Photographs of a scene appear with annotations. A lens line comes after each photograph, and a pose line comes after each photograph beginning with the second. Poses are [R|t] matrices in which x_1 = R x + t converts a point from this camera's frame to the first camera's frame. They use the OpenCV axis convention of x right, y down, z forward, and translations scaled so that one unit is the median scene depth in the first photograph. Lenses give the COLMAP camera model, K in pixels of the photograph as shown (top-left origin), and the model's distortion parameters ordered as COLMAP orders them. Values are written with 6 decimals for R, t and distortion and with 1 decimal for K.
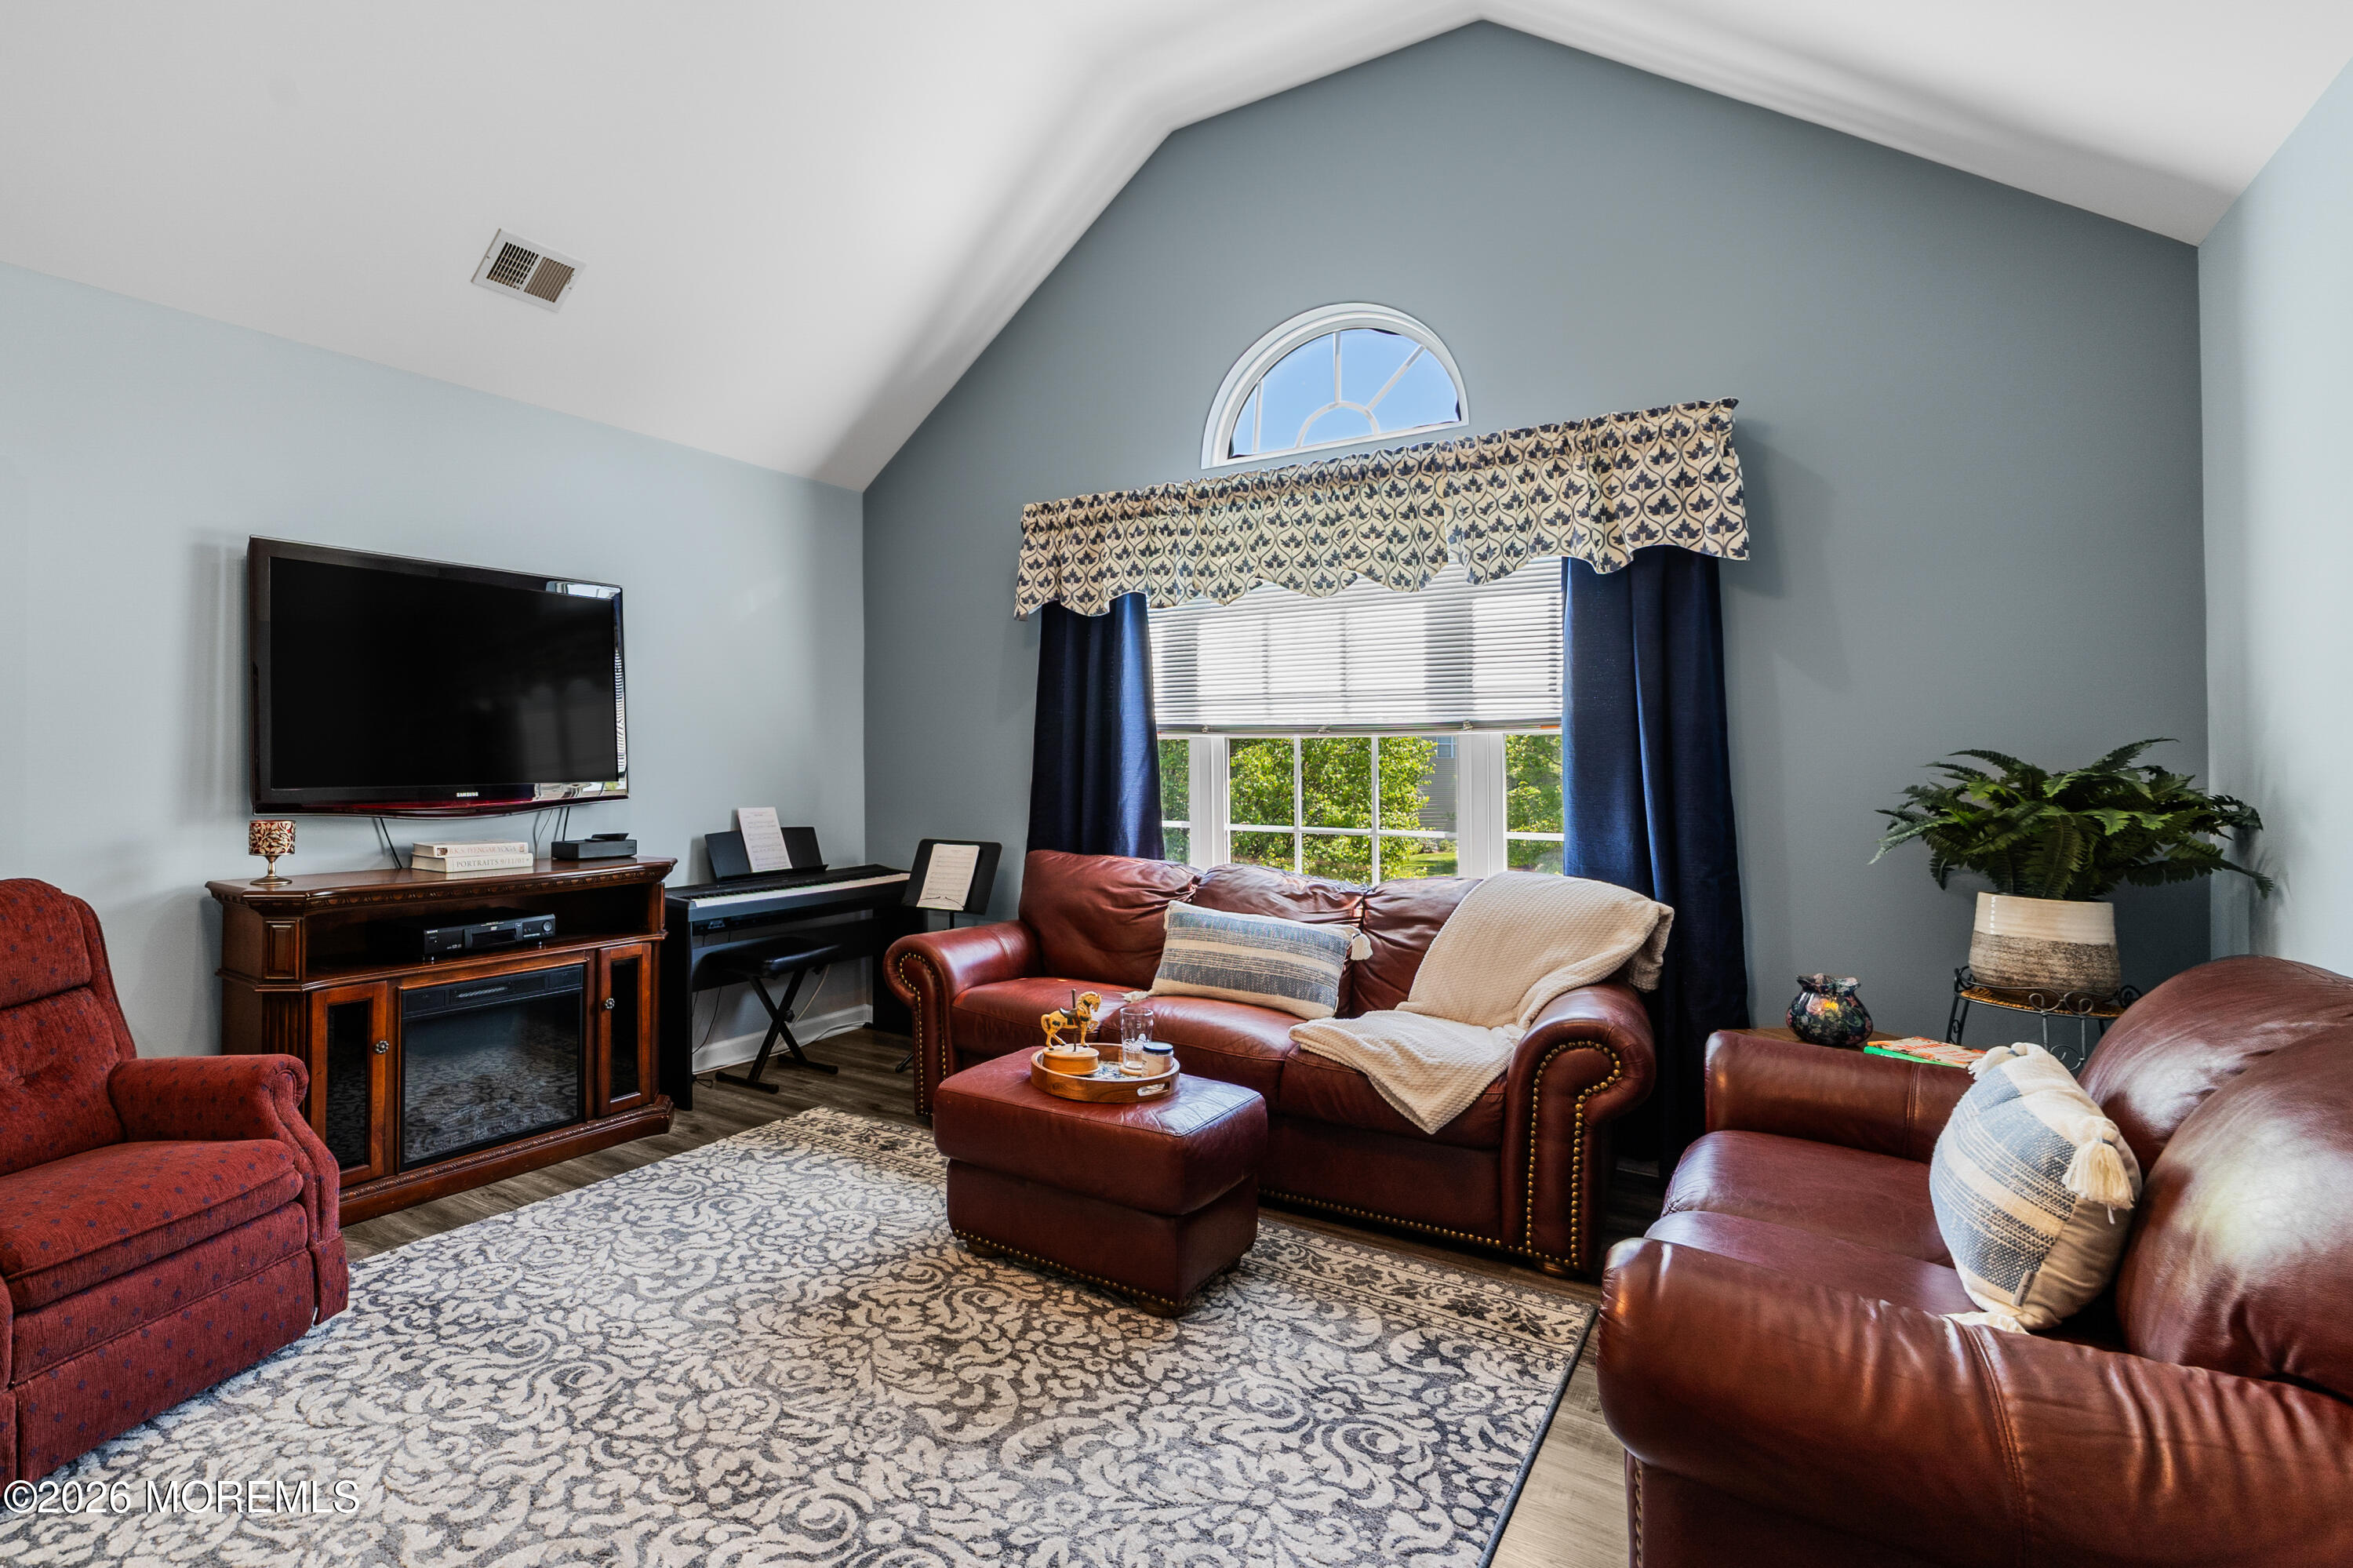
lens RADIAL K [[1158.0, 0, 980.0], [0, 1158.0, 746.4], [0, 0, 1]] dist [-0.000082, 0.001418]
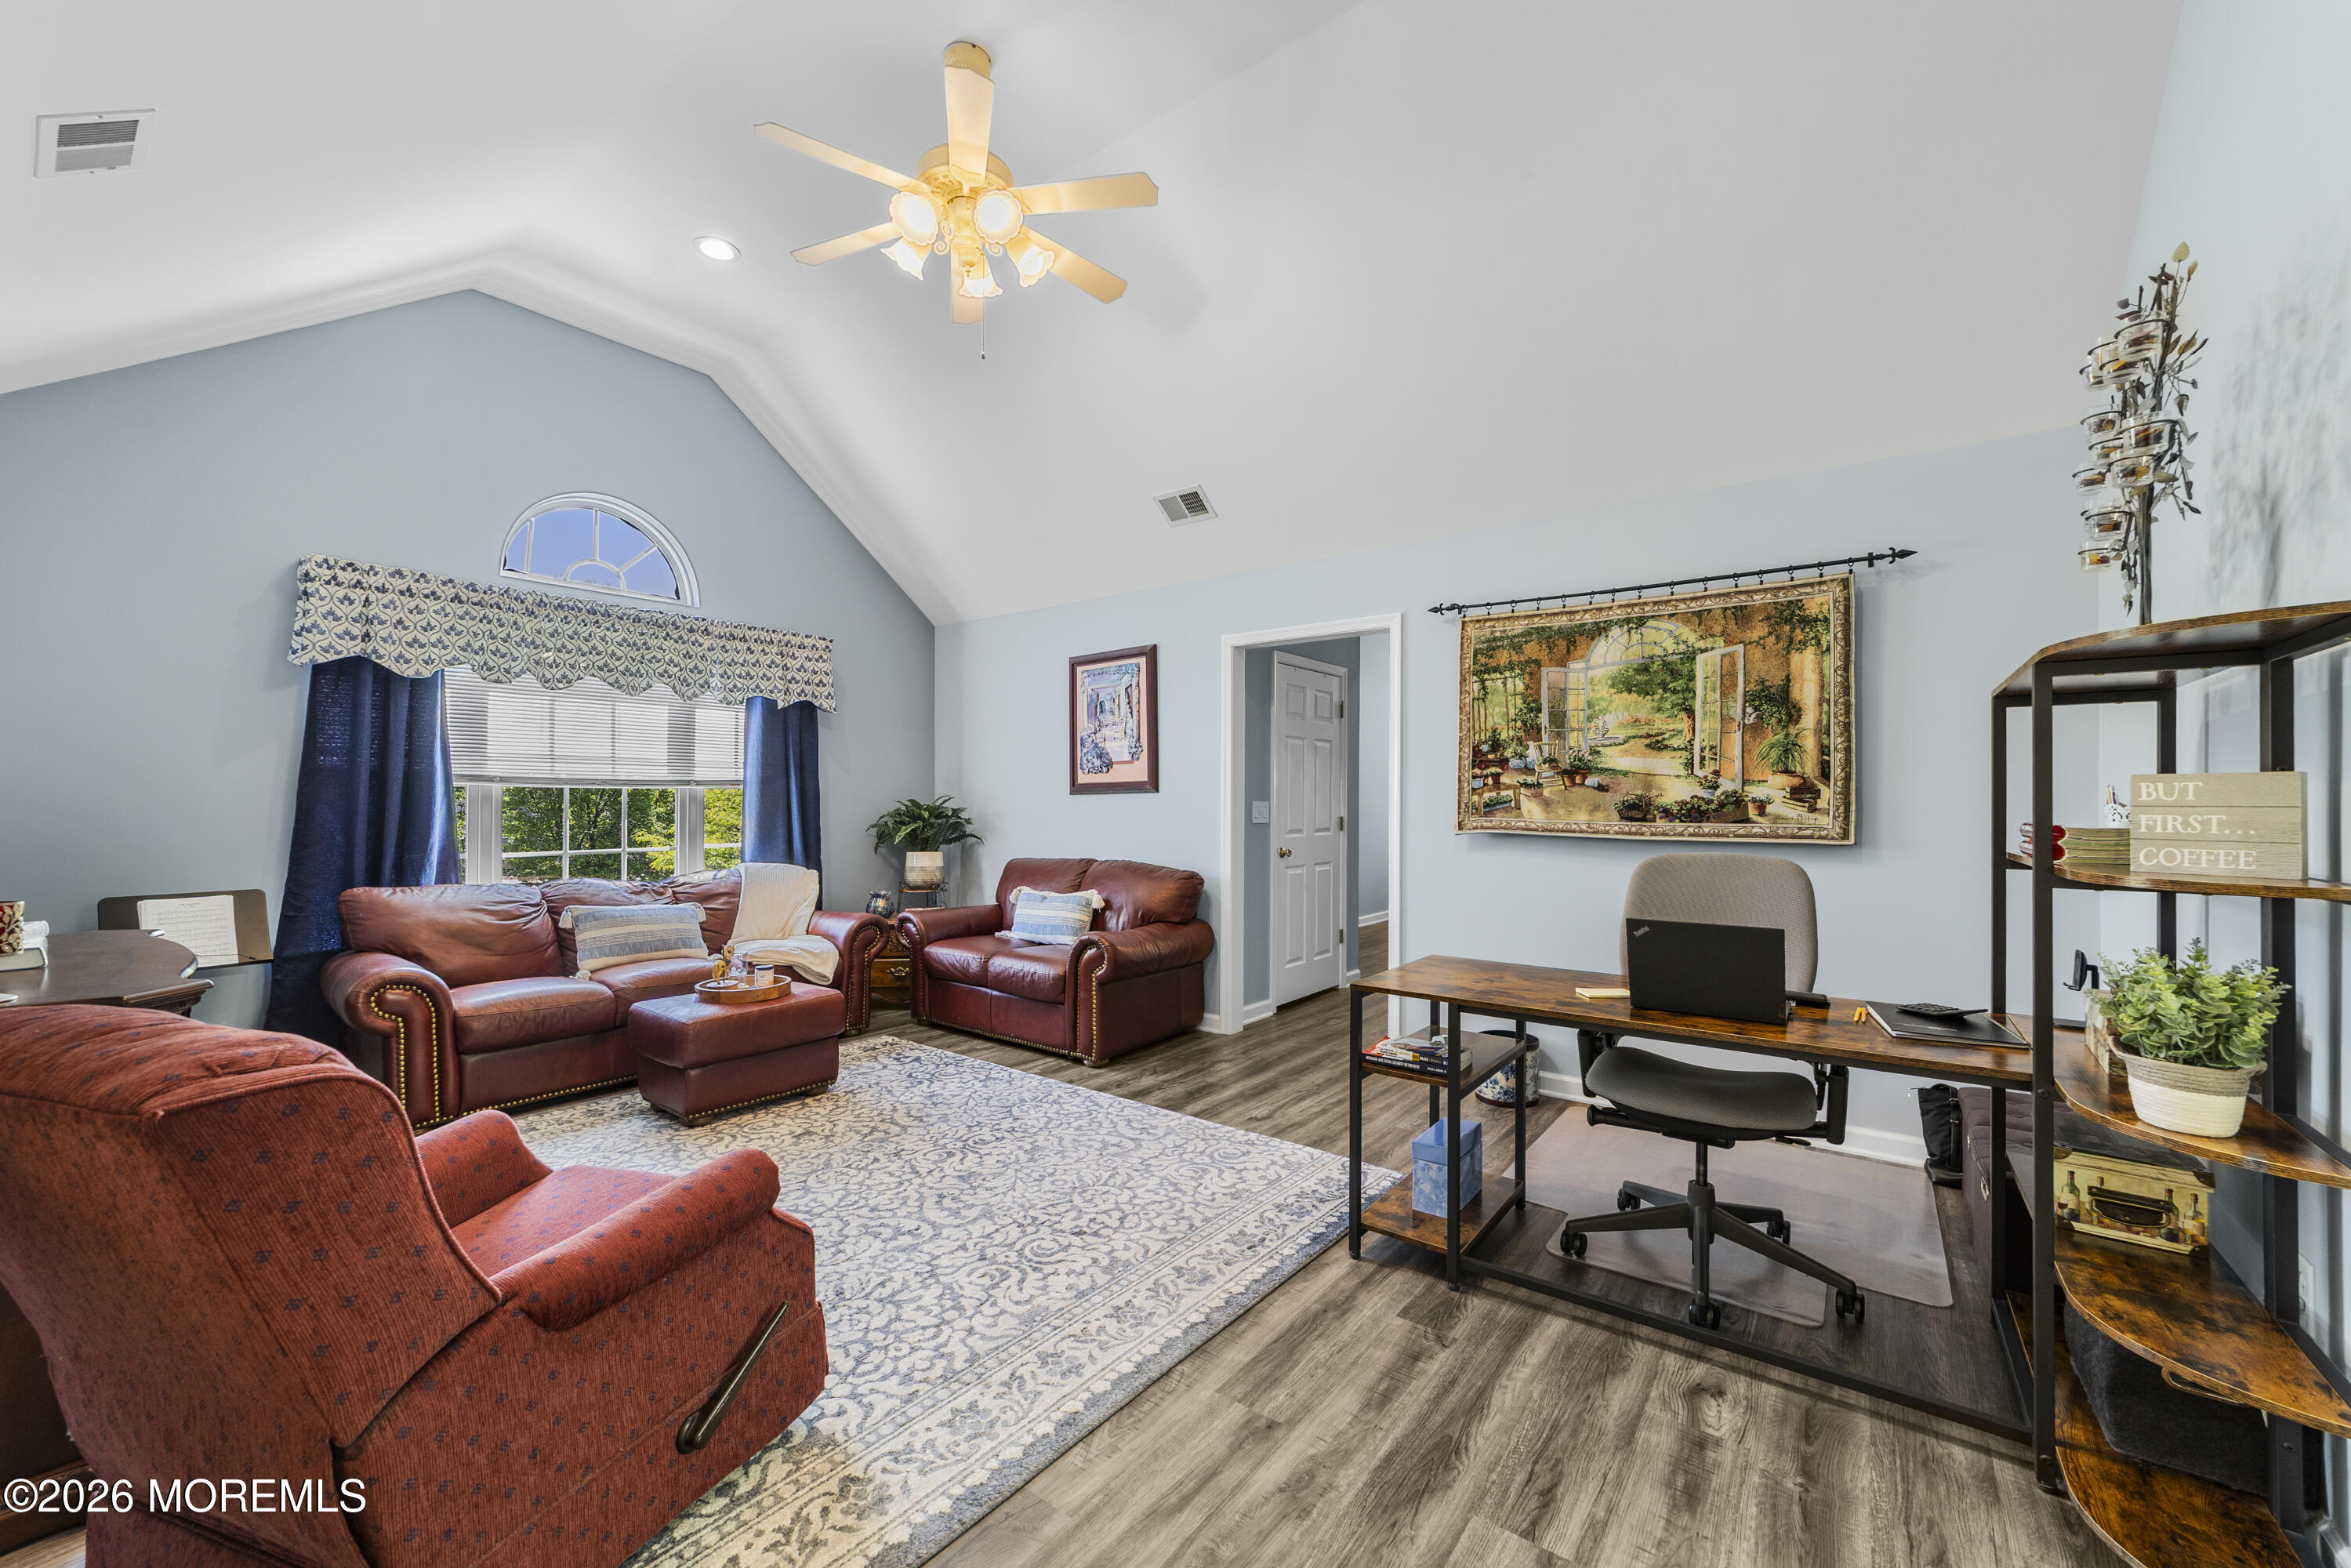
lens RADIAL K [[919.6, 0, 1167.3], [0, 919.6, 792.5], [0, 0, 1]] dist [0.003389, 0.001000]
pose [[0.007797, 0.013868, 0.999873, -1.018553], [-0.004647, 0.999894, -0.013832, 0.012634], [-0.999959, -0.004538, 0.007861, 0.319096]]
